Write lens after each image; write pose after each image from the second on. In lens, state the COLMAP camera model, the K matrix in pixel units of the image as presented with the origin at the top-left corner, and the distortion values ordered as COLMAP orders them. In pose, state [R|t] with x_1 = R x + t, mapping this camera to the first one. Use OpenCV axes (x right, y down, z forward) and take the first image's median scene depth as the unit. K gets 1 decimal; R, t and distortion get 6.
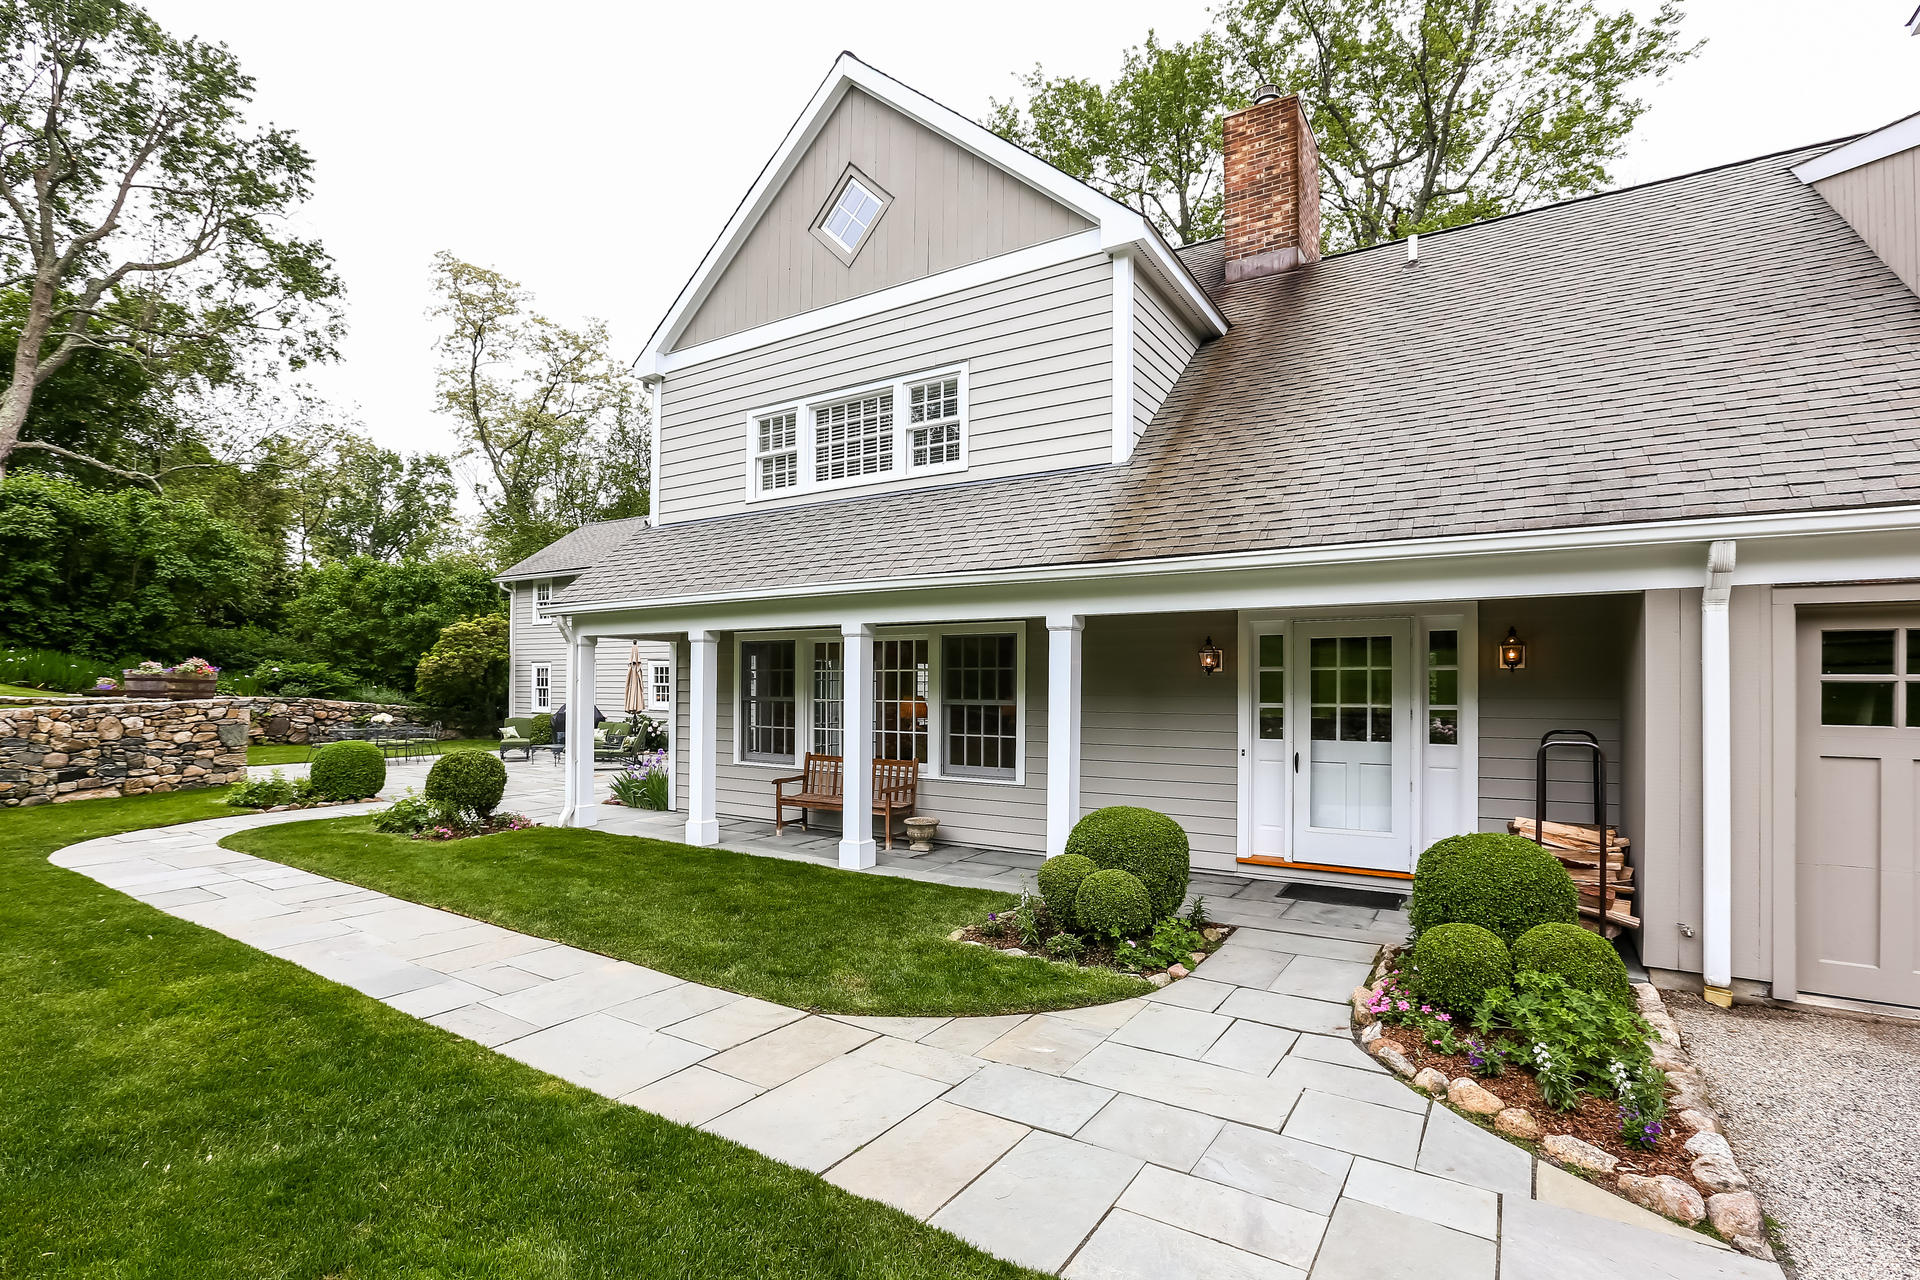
lens RADIAL K [[854.7, 0, 945.3], [0, 854.7, 671.0], [0, 0, 1]] dist [-0.027555, 0.000537]
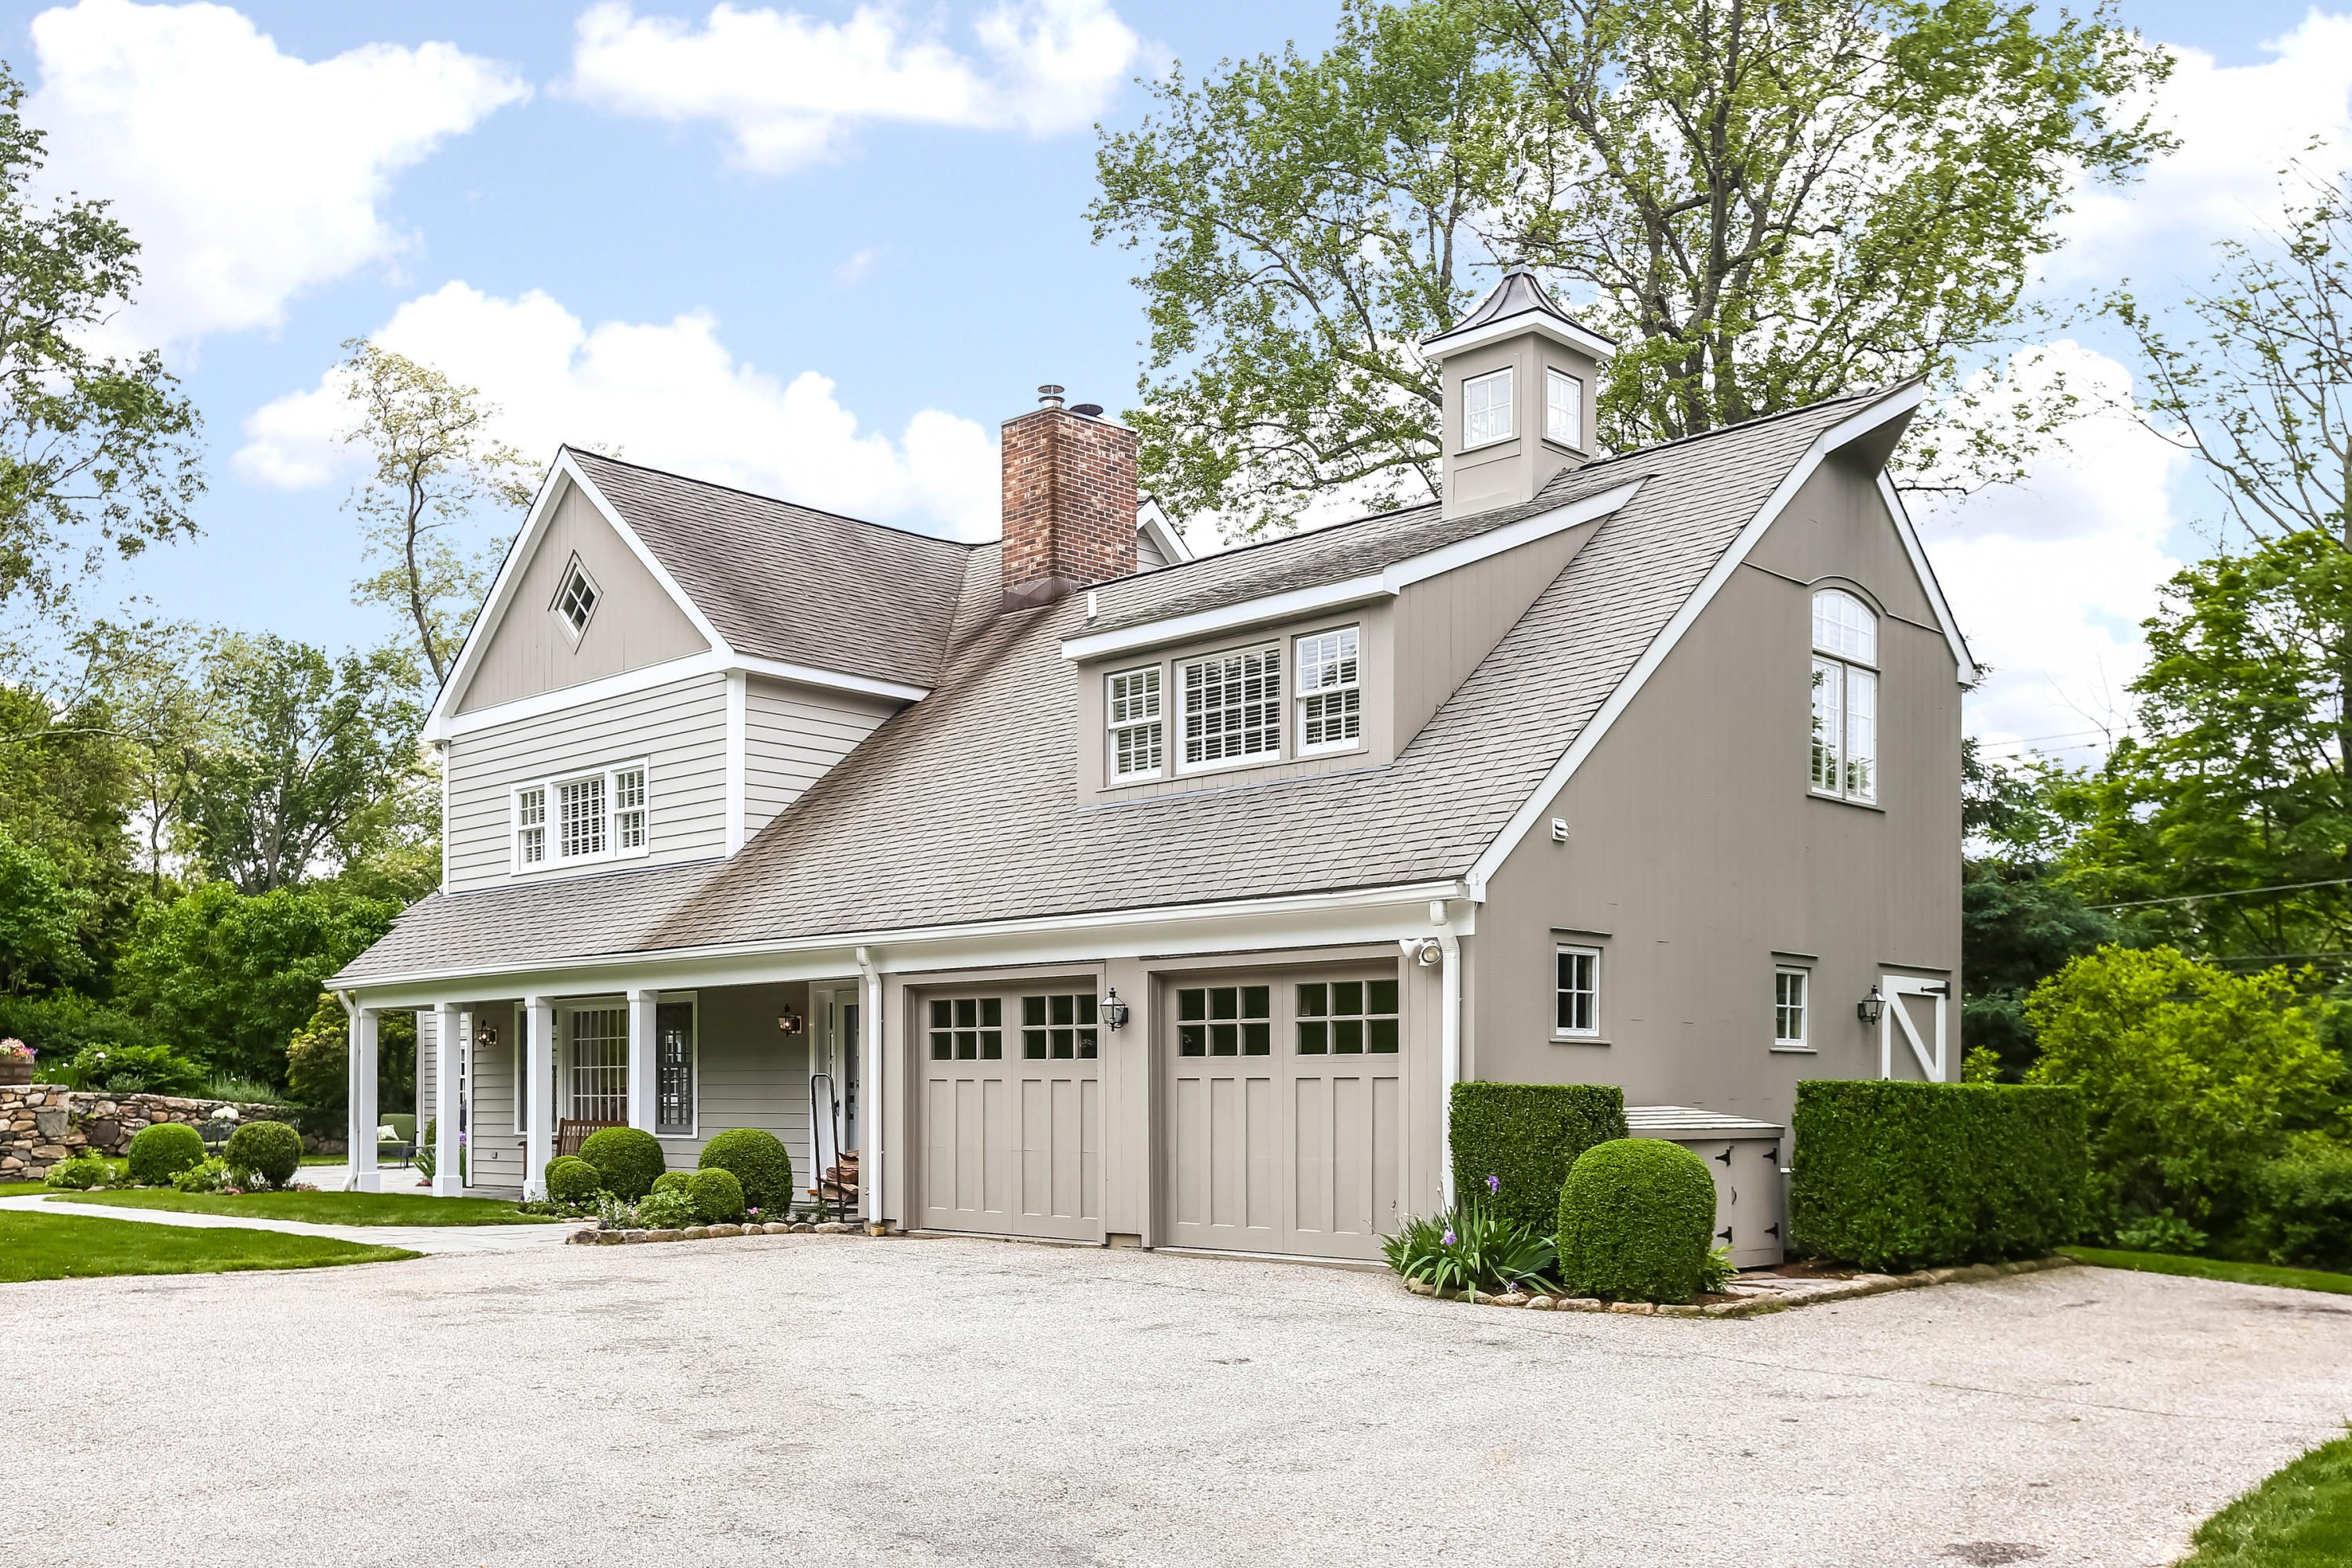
lens RADIAL K [[2152.4, 0, 1182.5], [0, 2152.4, 1043.6], [0, 0, 1]] dist [0.055659, -0.009750]
pose [[0.975590, -0.014873, -0.219097, 0.483977], [0.013268, 0.999873, -0.008797, 0.015604], [0.219200, 0.005675, 0.975664, -0.582031]]
